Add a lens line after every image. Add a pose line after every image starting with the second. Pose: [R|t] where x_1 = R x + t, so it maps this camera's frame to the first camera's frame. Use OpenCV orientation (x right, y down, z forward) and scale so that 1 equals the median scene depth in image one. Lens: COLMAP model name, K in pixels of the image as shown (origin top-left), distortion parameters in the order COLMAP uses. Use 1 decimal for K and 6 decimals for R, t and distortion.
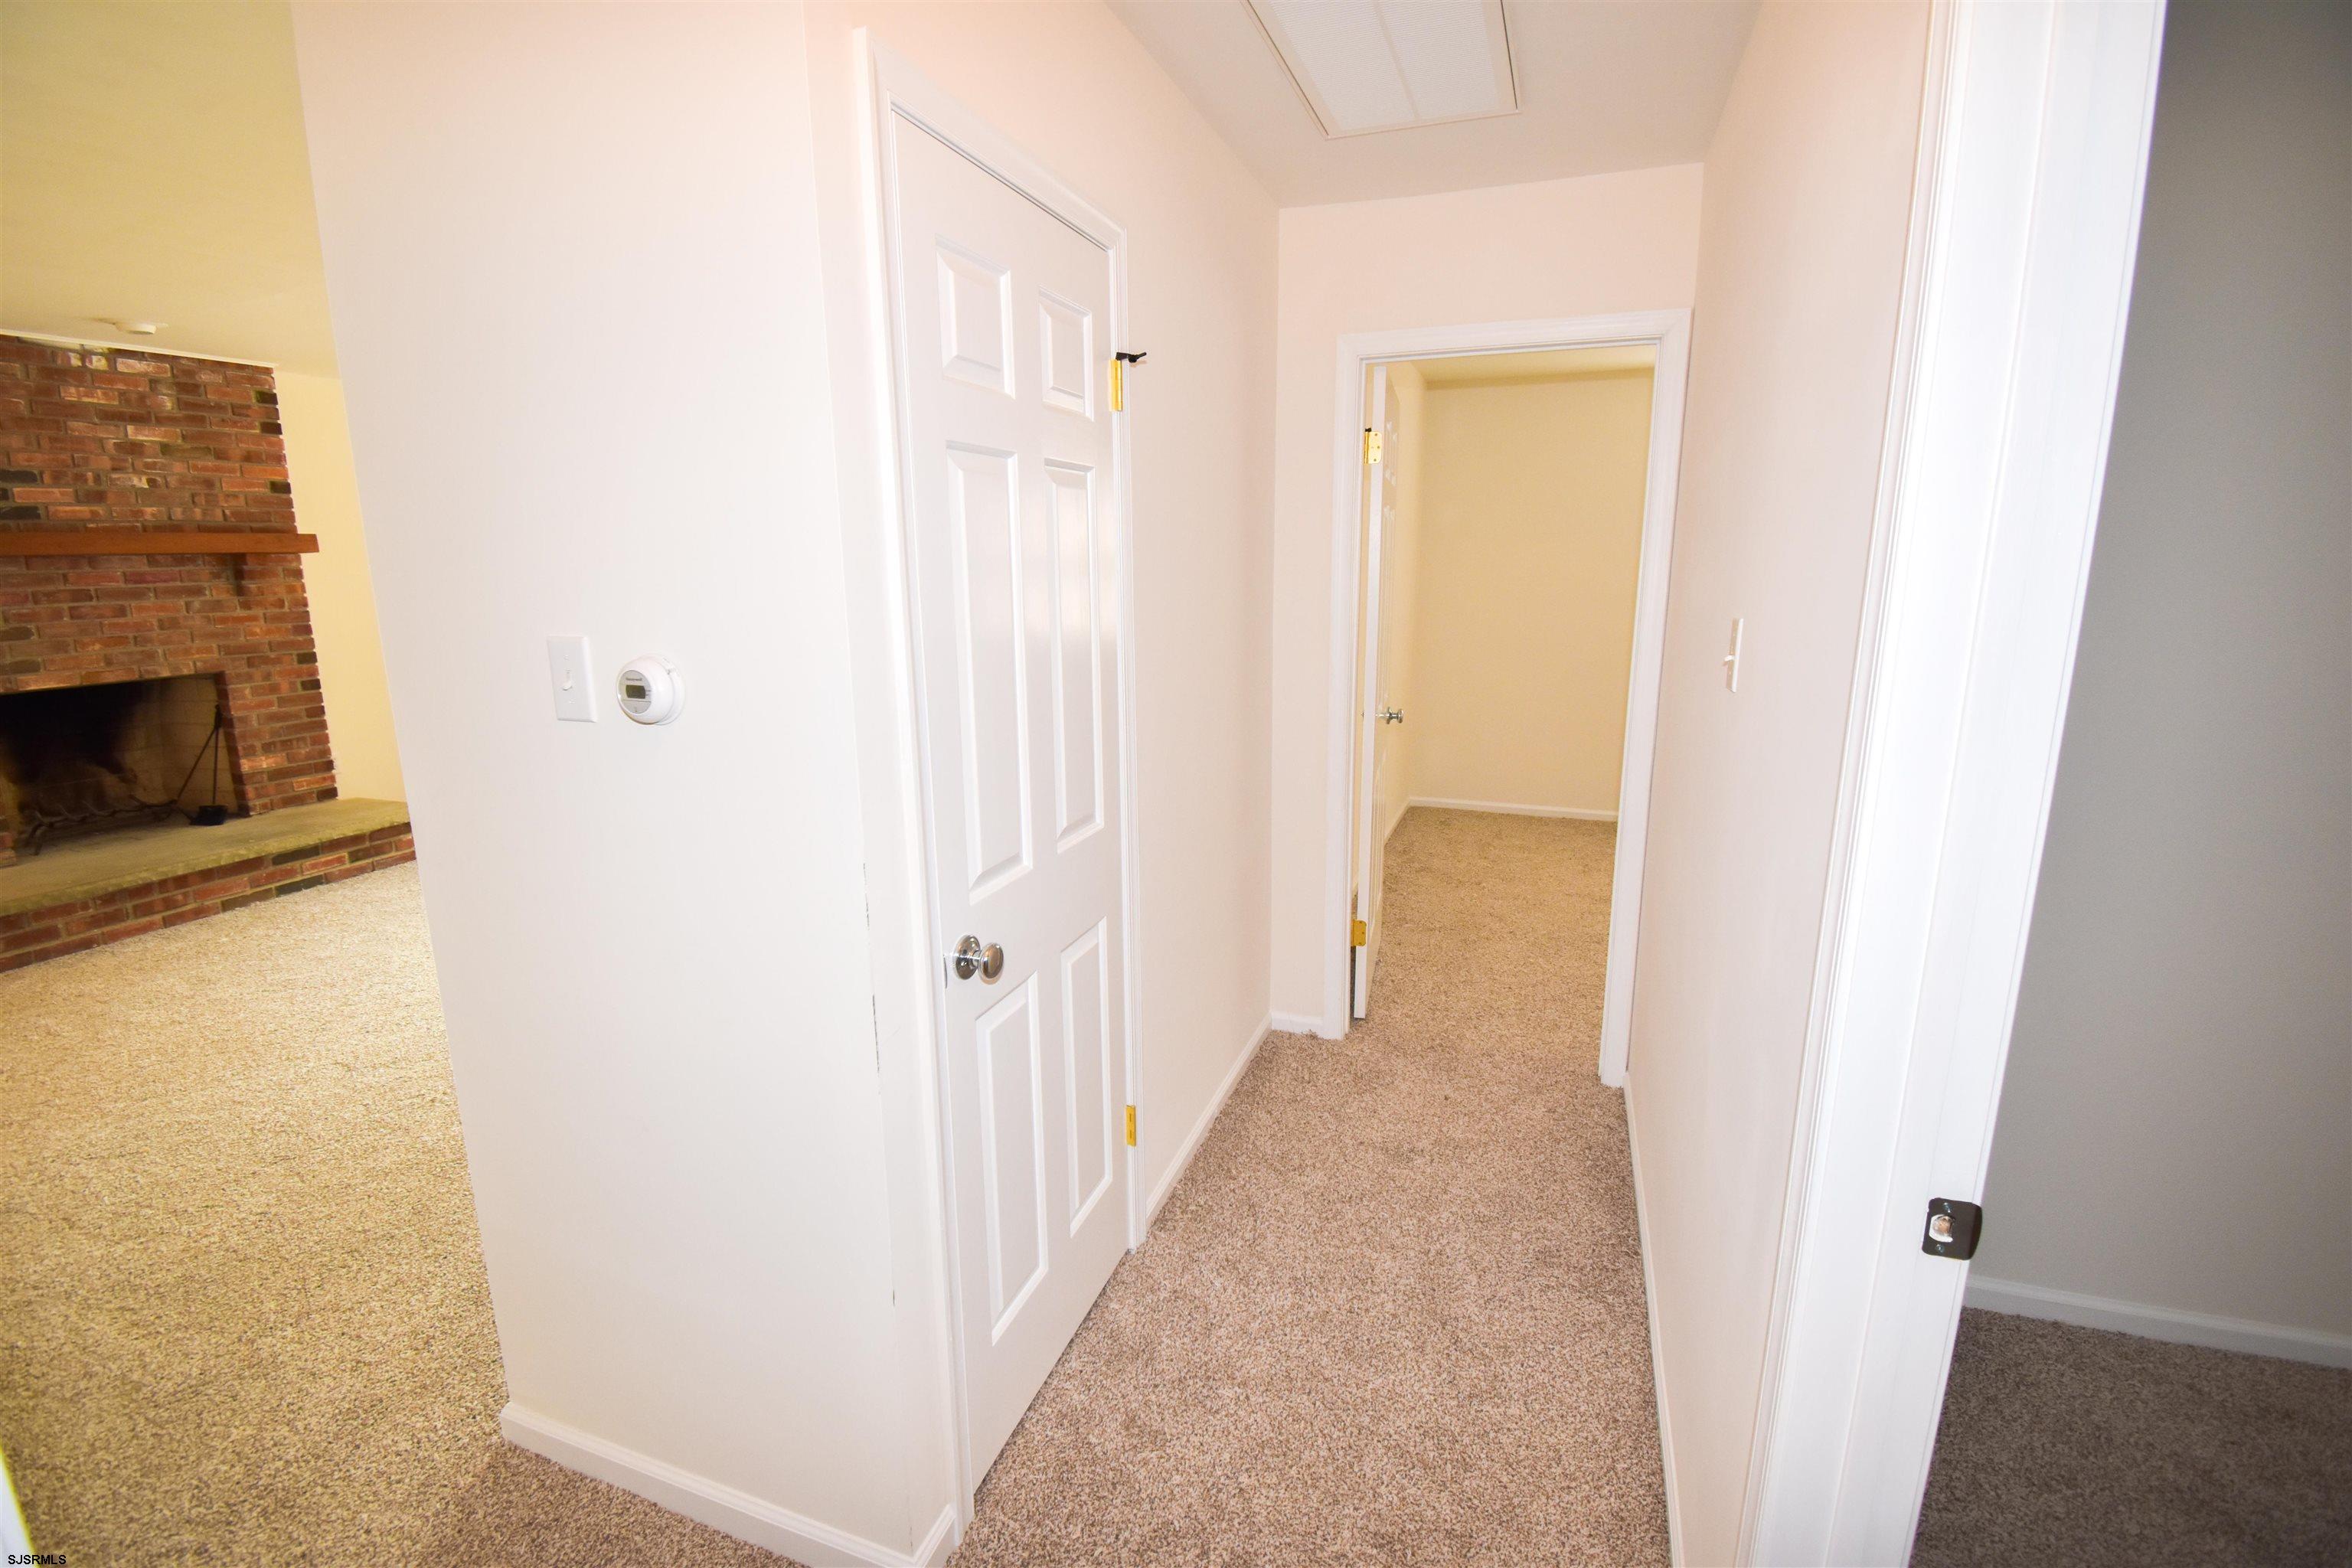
lens RADIAL K [[1033.8, 0, 1179.5], [0, 1033.8, 769.8], [0, 0, 1]] dist [0.023374, -0.027809]
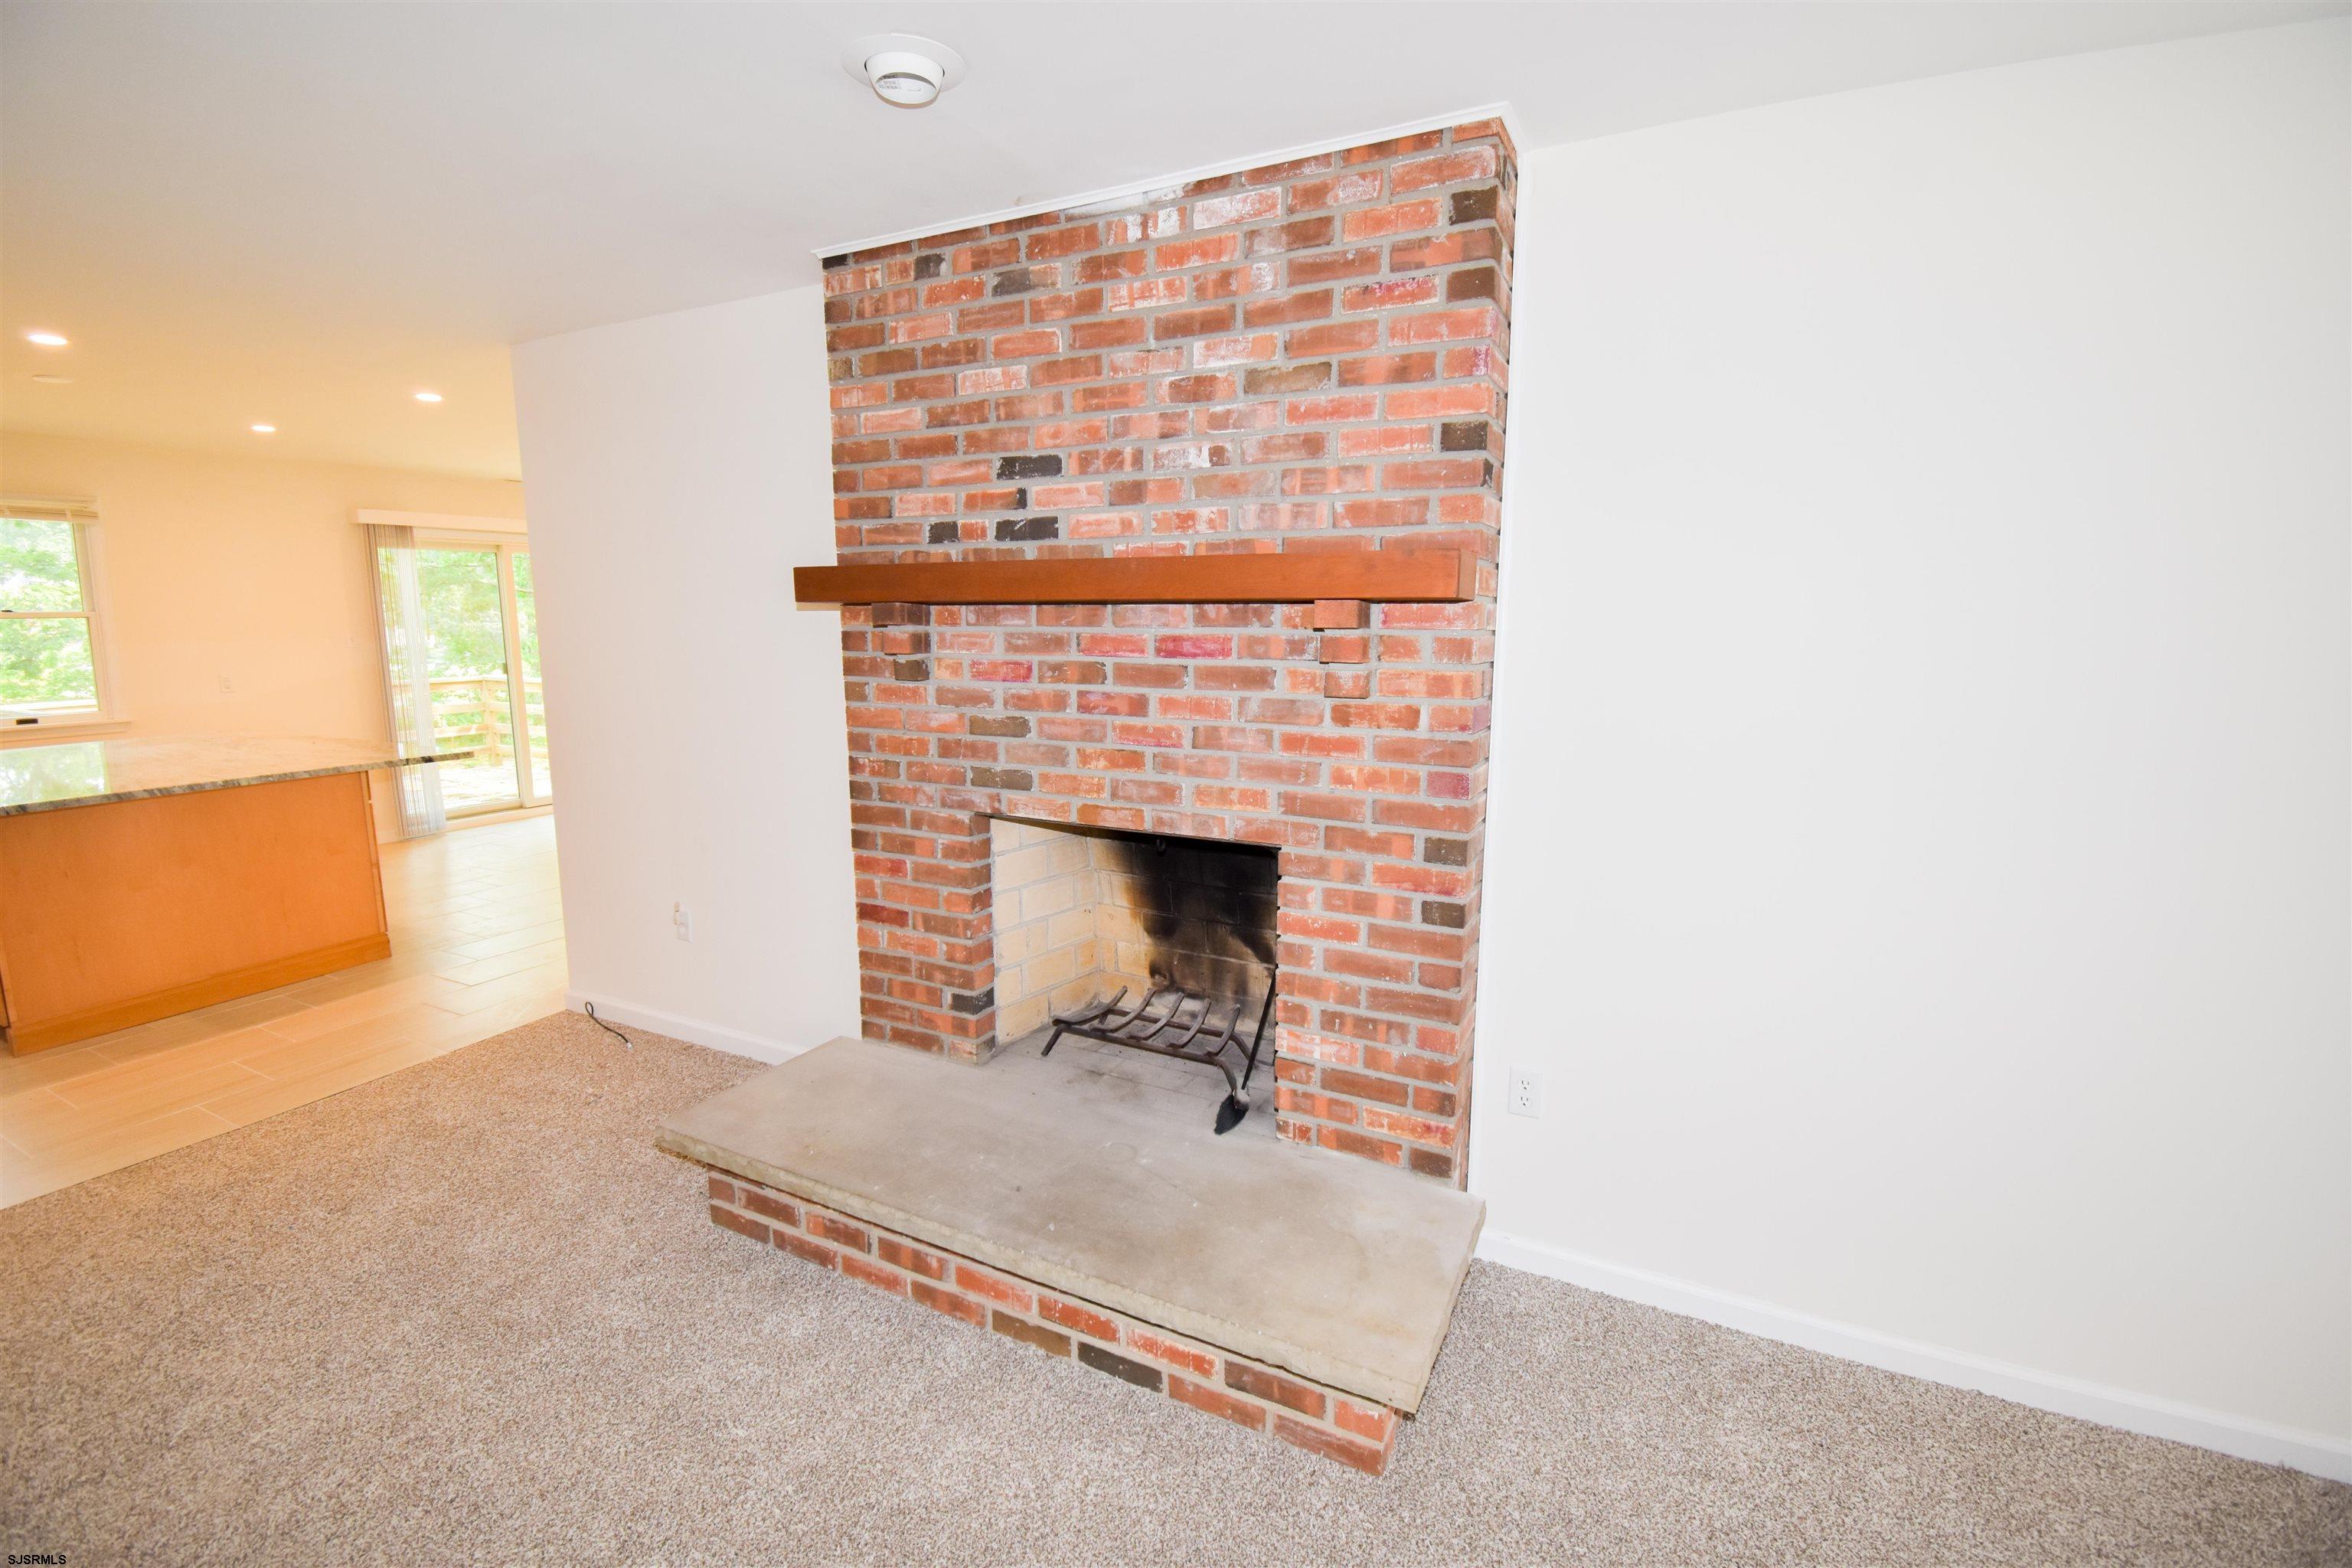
lens RADIAL K [[1033.8, 0, 1179.5], [0, 1033.8, 769.8], [0, 0, 1]] dist [0.023374, -0.027809]
pose [[-0.124137, 0.152598, -0.980461, -0.480493], [-0.196314, 0.964796, 0.175016, -0.213937], [0.972651, 0.214204, -0.089809, 1.039979]]
